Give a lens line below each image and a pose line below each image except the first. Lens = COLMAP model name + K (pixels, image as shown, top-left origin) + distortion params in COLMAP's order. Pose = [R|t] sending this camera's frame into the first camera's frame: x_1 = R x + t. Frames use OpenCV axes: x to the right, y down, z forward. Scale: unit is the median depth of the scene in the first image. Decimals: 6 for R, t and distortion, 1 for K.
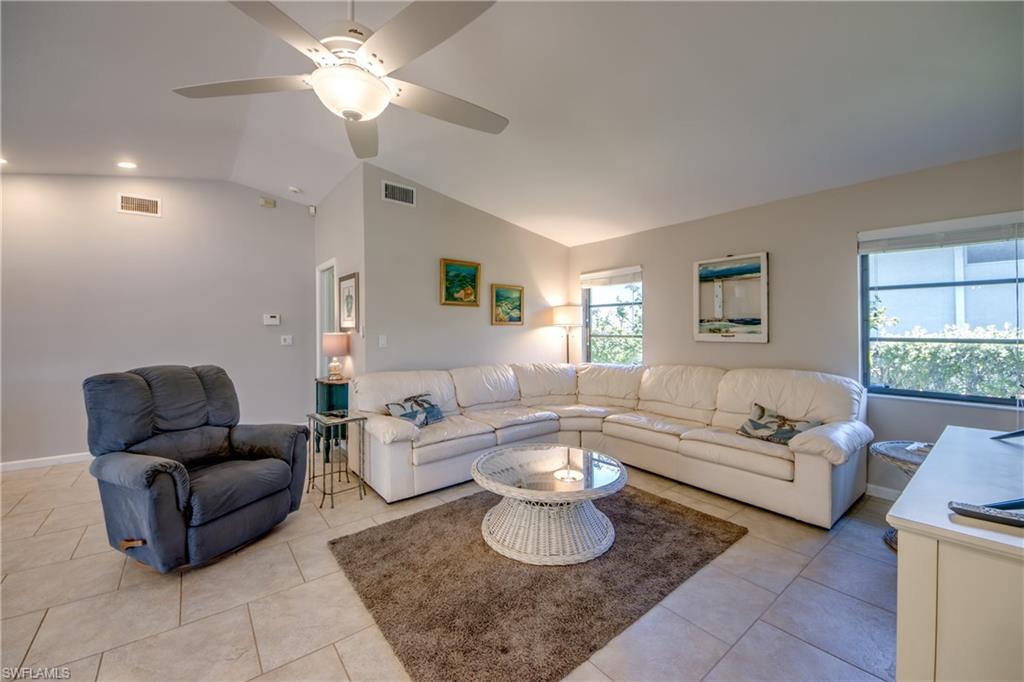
lens RADIAL K [[398.8, 0, 508.9], [0, 398.8, 325.8], [0, 0, 1]] dist [0.028555, -0.020166]
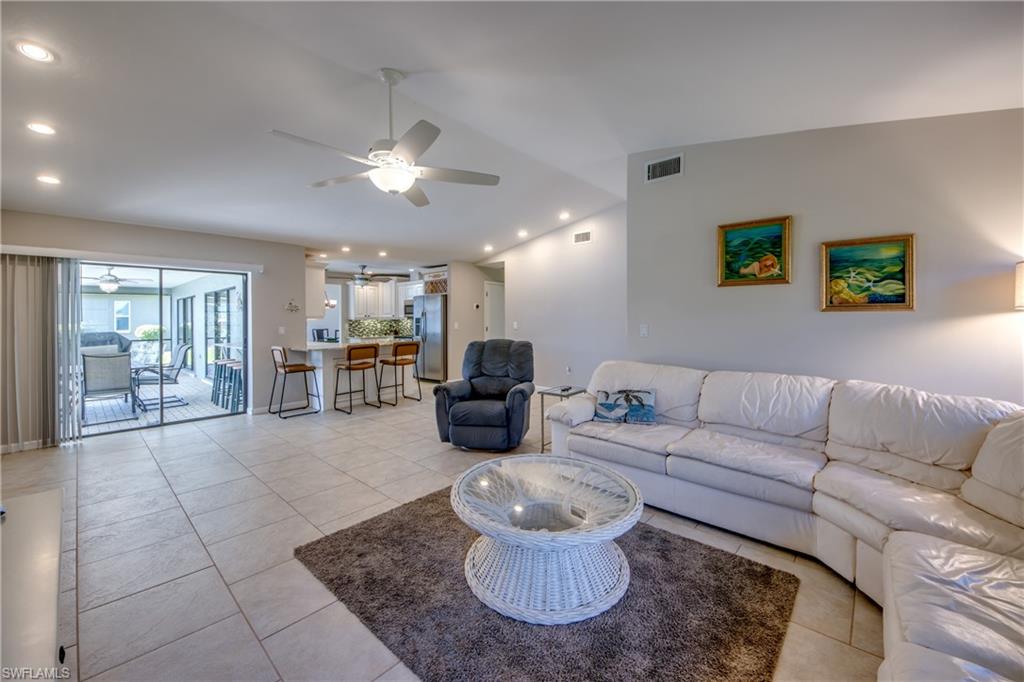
lens RADIAL K [[398.8, 0, 522.6], [0, 398.8, 324.7], [0, 0, 1]] dist [0.029556, -0.019563]
pose [[0.167638, 0.016133, -0.985717, 0.526756], [0.010126, 0.999785, 0.018085, 0.003259], [0.985797, -0.013013, 0.167438, 0.492199]]
